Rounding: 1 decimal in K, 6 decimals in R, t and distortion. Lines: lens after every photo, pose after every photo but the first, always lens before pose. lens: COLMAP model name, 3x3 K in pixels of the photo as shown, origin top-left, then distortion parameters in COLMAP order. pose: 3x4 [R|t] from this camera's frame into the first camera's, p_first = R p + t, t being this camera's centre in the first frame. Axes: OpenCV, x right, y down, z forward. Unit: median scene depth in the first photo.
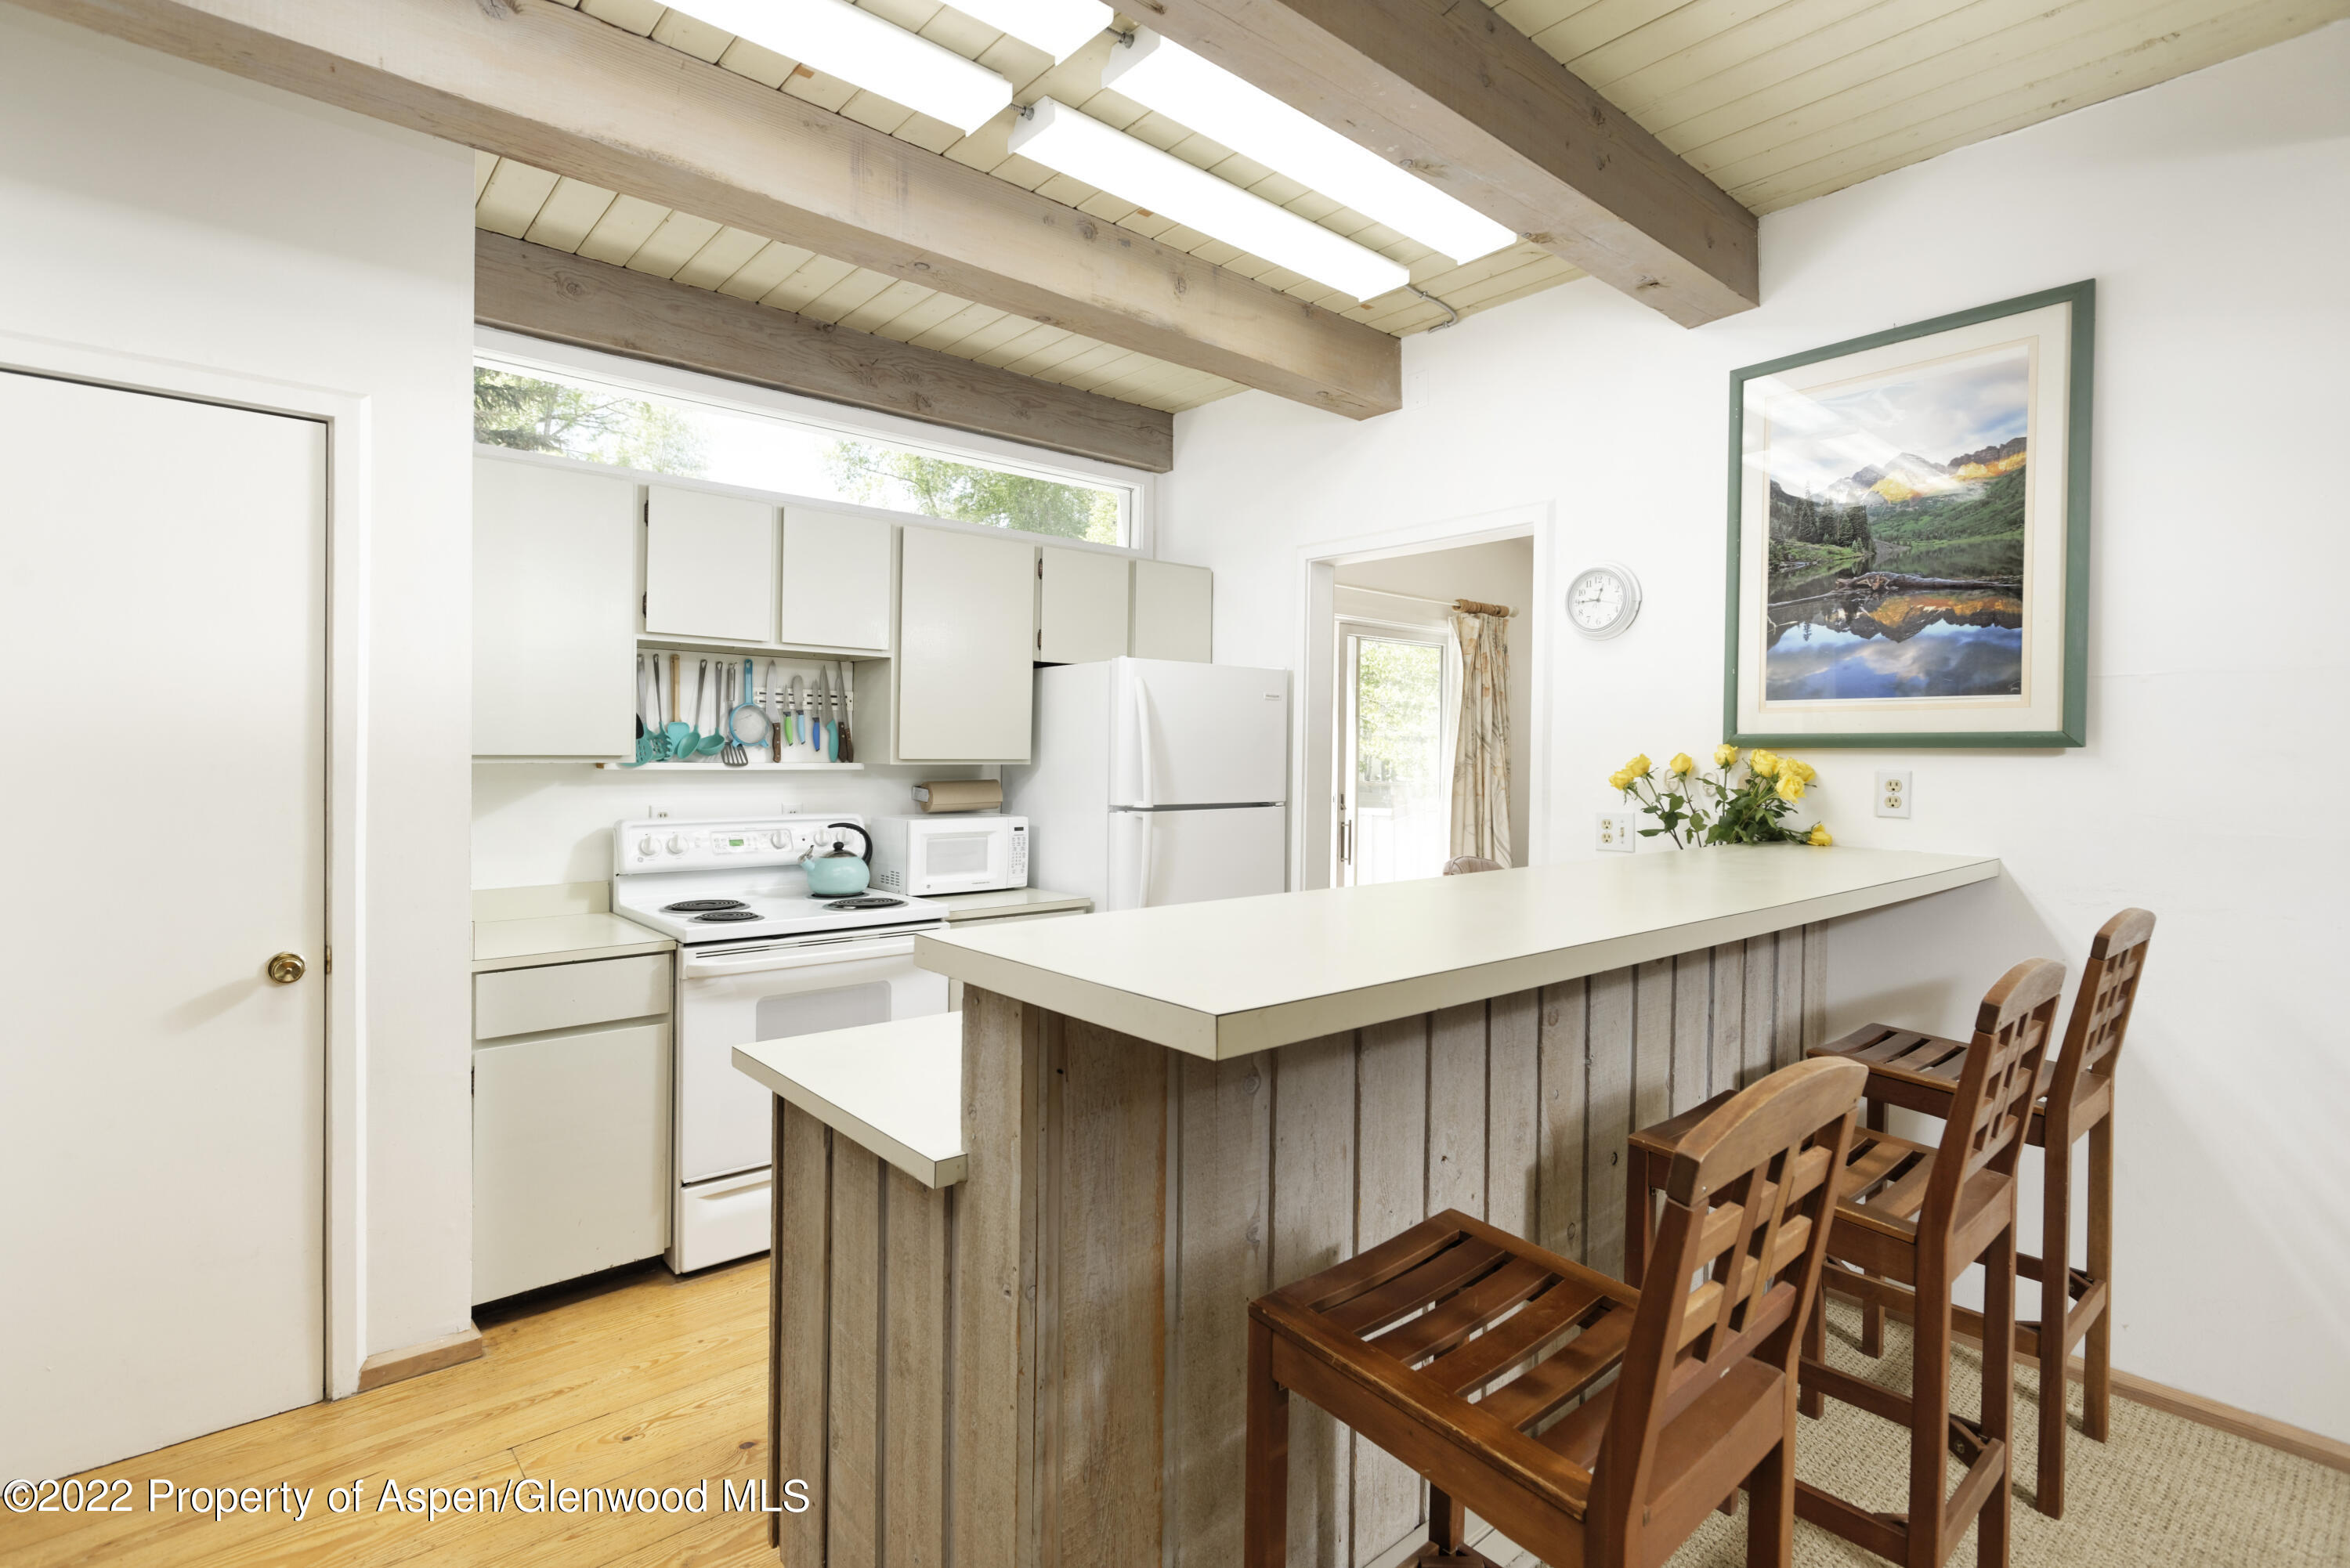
lens RADIAL K [[1115.4, 0, 1177.3], [0, 1115.4, 768.2], [0, 0, 1]] dist [-0.005899, -0.000145]
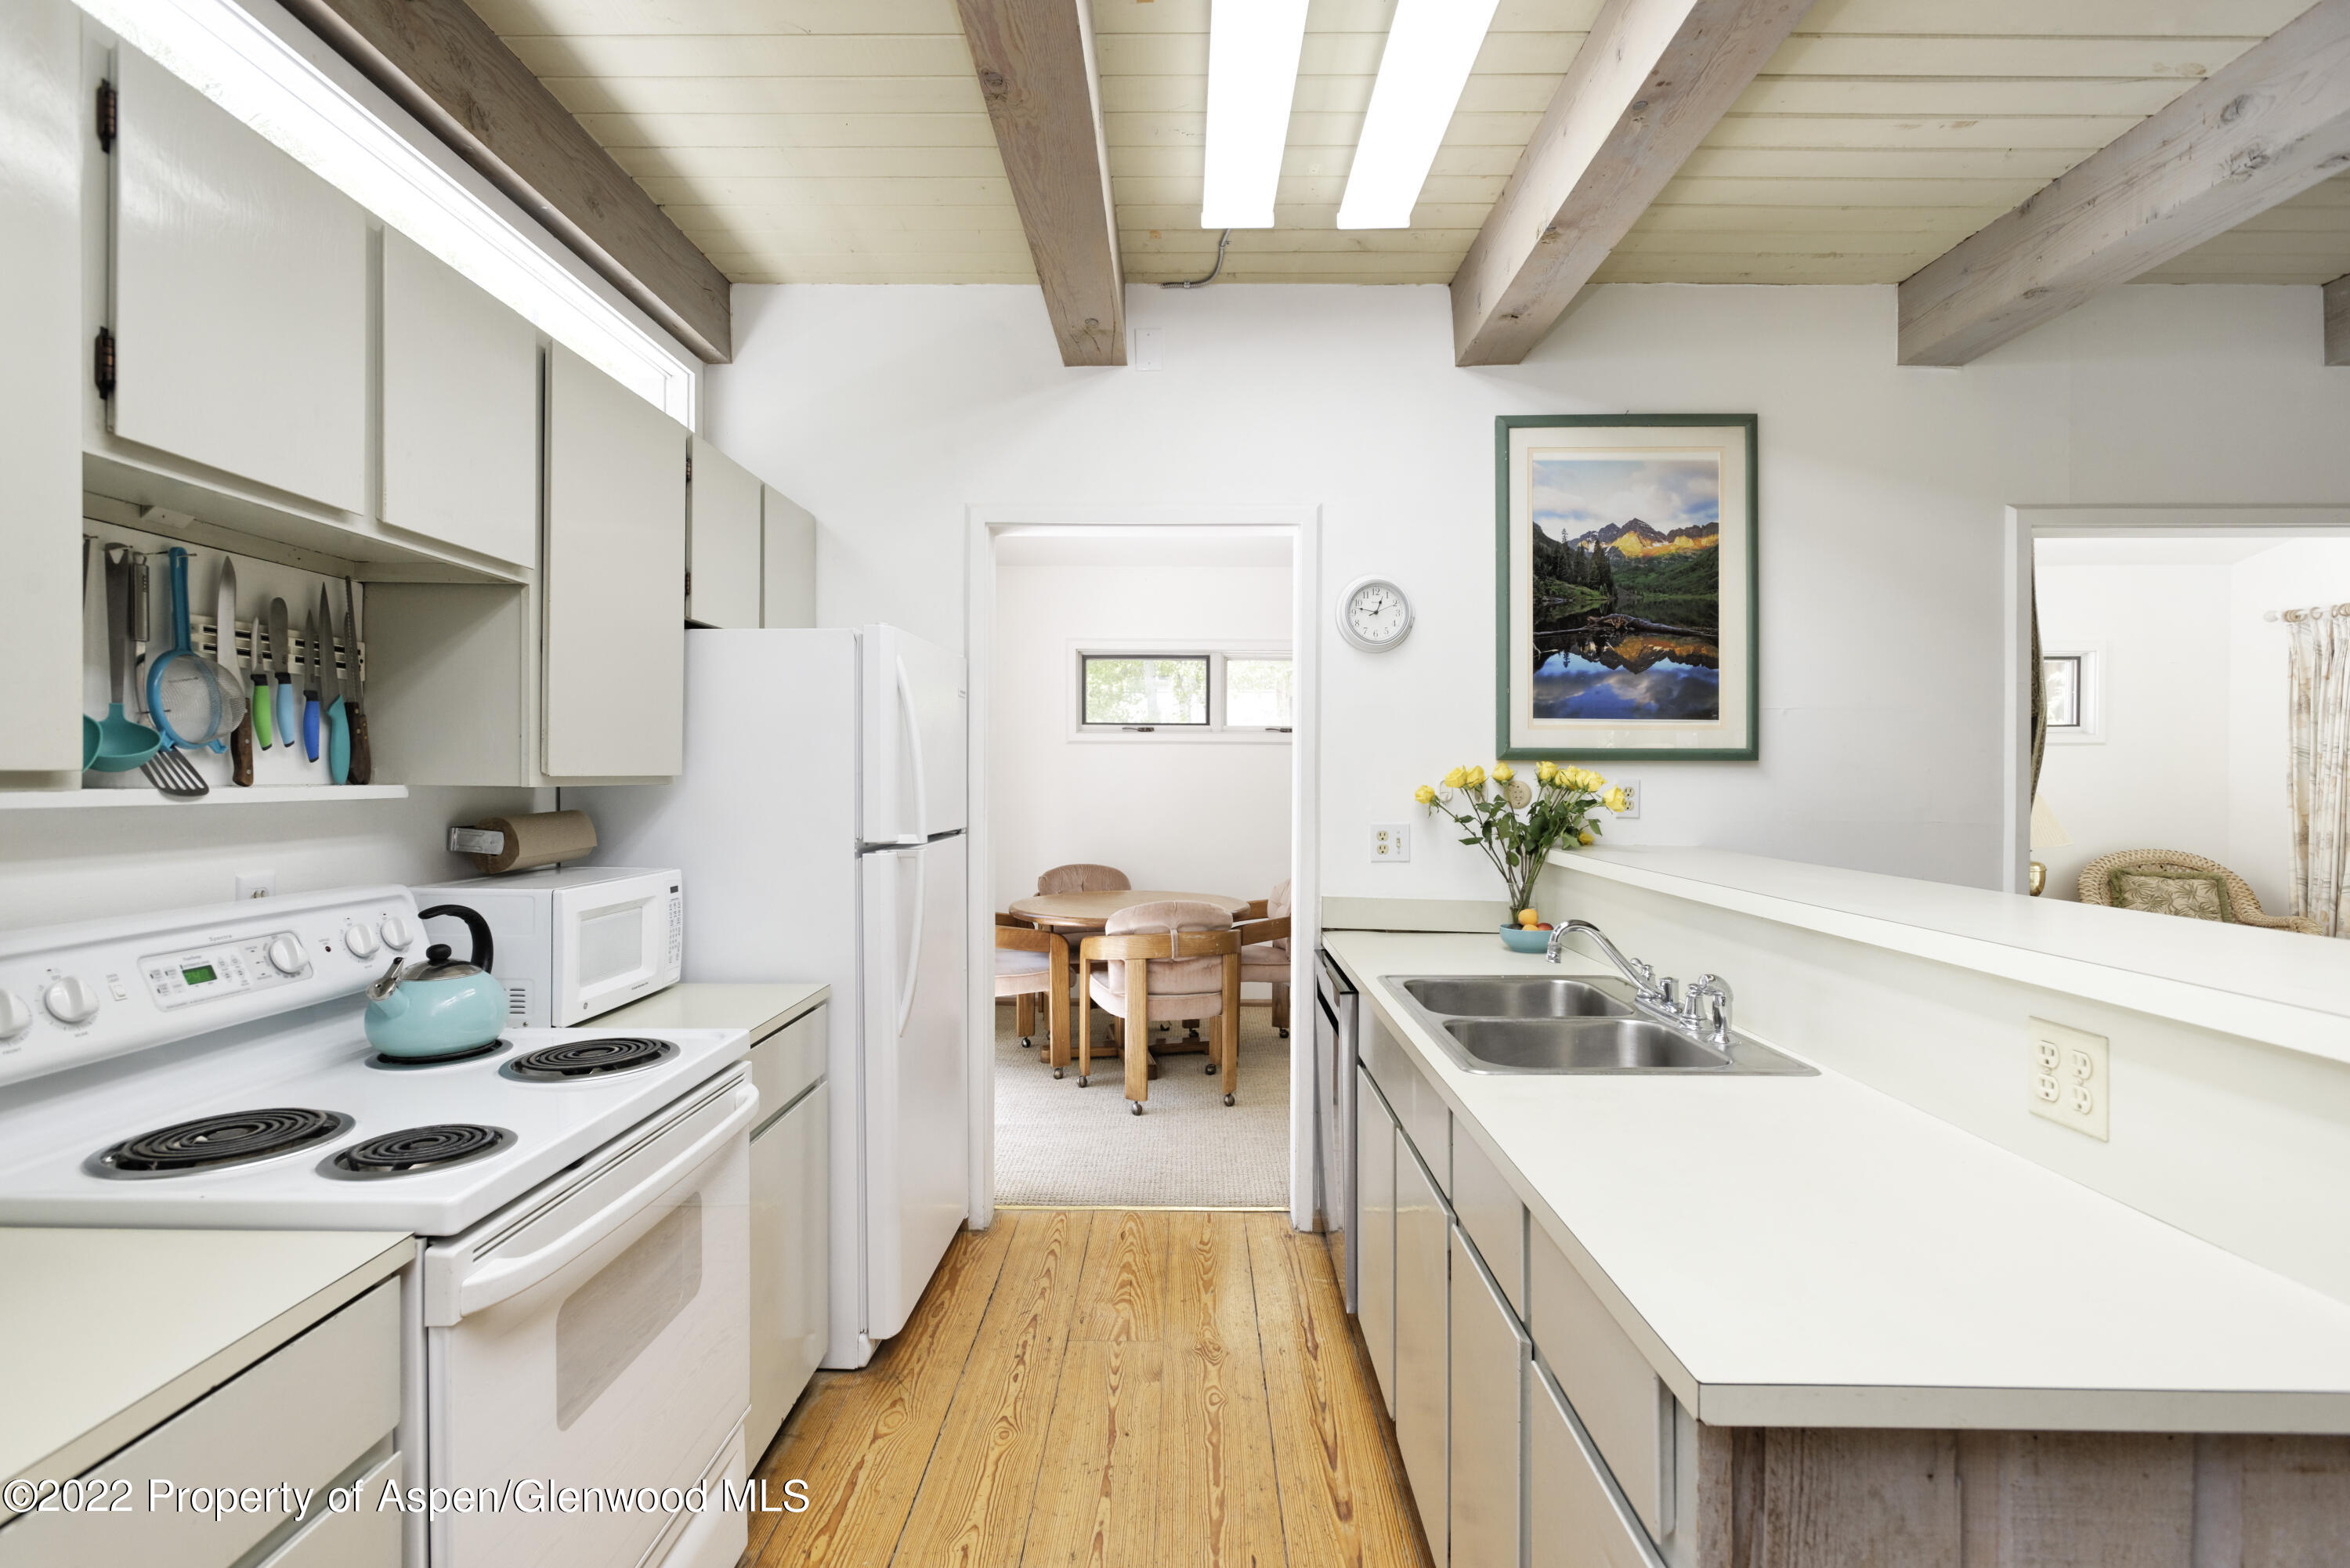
lens RADIAL K [[1115.4, 0, 1177.1], [0, 1115.4, 788.7], [0, 0, 1]] dist [-0.005899, -0.000145]
pose [[0.662970, -0.015725, 0.748480, -0.584414], [0.011369, 0.999876, 0.010937, -0.006306], [-0.748559, 0.001258, 0.663067, 0.553043]]
